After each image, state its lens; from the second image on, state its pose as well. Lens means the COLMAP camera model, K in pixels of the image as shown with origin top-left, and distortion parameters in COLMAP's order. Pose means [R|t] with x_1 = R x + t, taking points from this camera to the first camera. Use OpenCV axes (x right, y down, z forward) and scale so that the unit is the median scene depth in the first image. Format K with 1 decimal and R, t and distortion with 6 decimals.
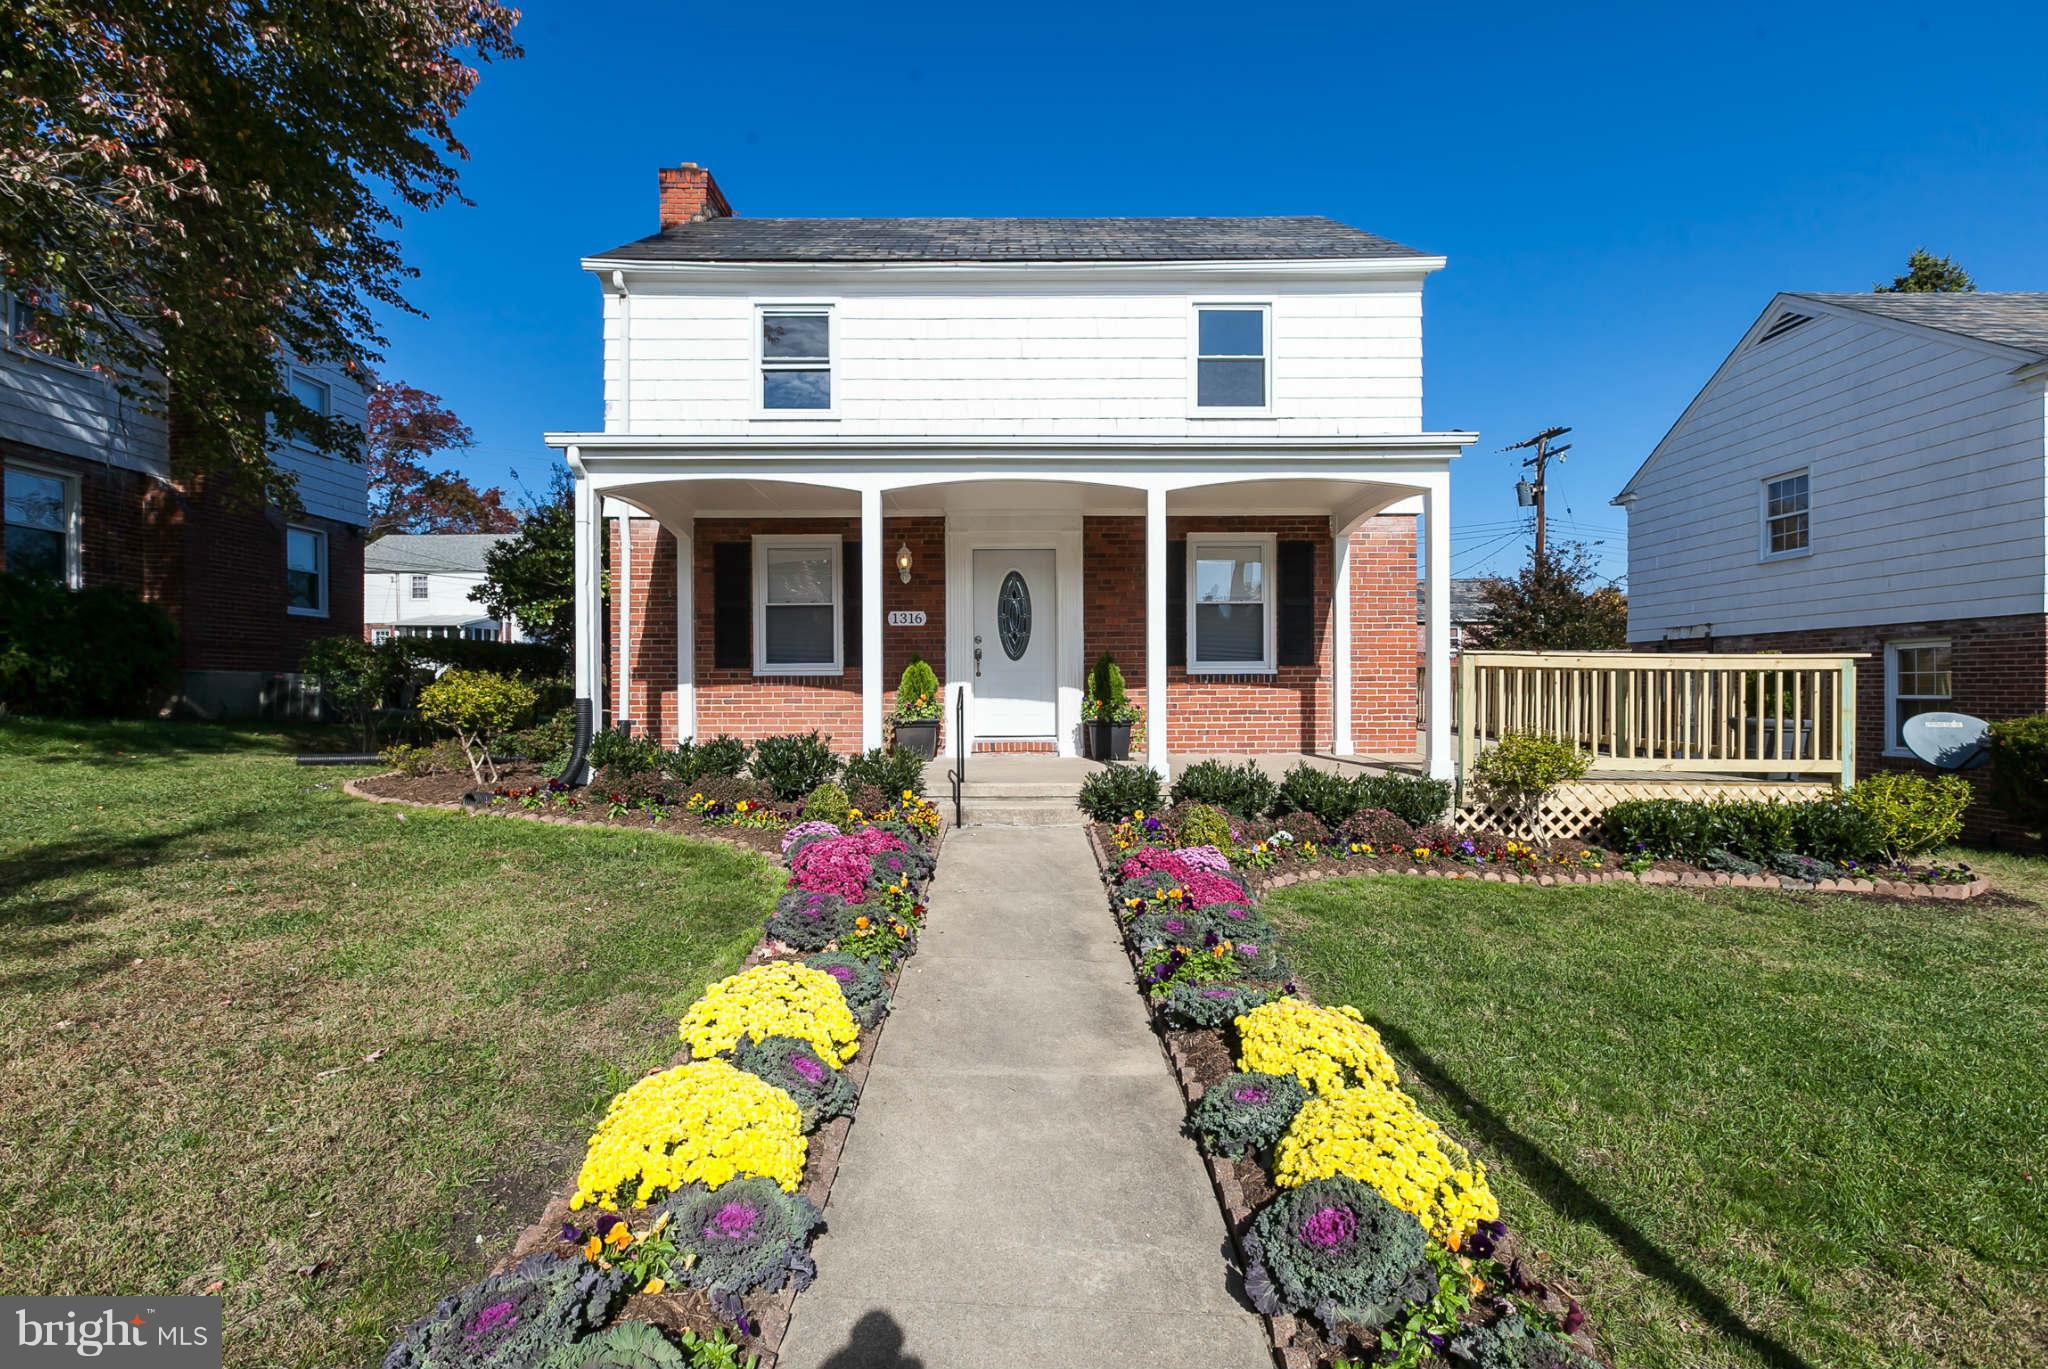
lens RADIAL K [[945.5, 0, 957.1], [0, 945.5, 682.7], [0, 0, 1]] dist [-0.000685, -0.000339]
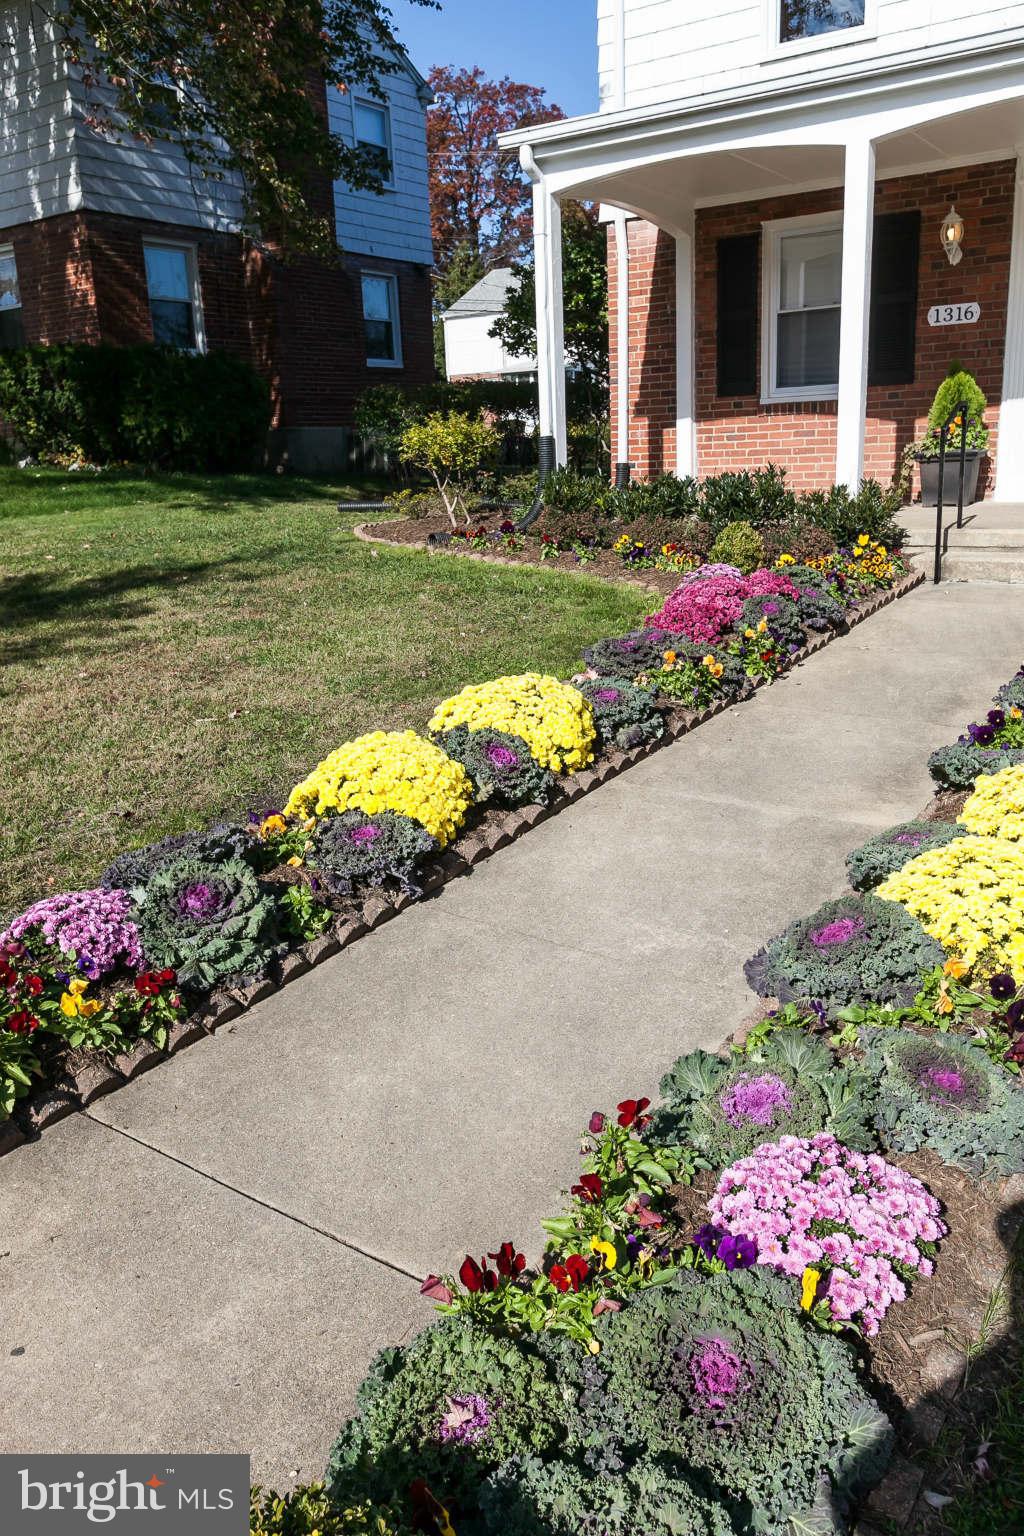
lens RADIAL K [[1184.7, 0, 512.0], [0, 1184.7, 768.0], [0, 0, 1]] dist [0.001714, -0.009970]
pose [[0.832053, 0.114521, -0.542746, 0.209241], [0.037855, 0.964451, 0.261536, 0.020605], [0.553403, -0.238157, 0.798139, -0.035296]]
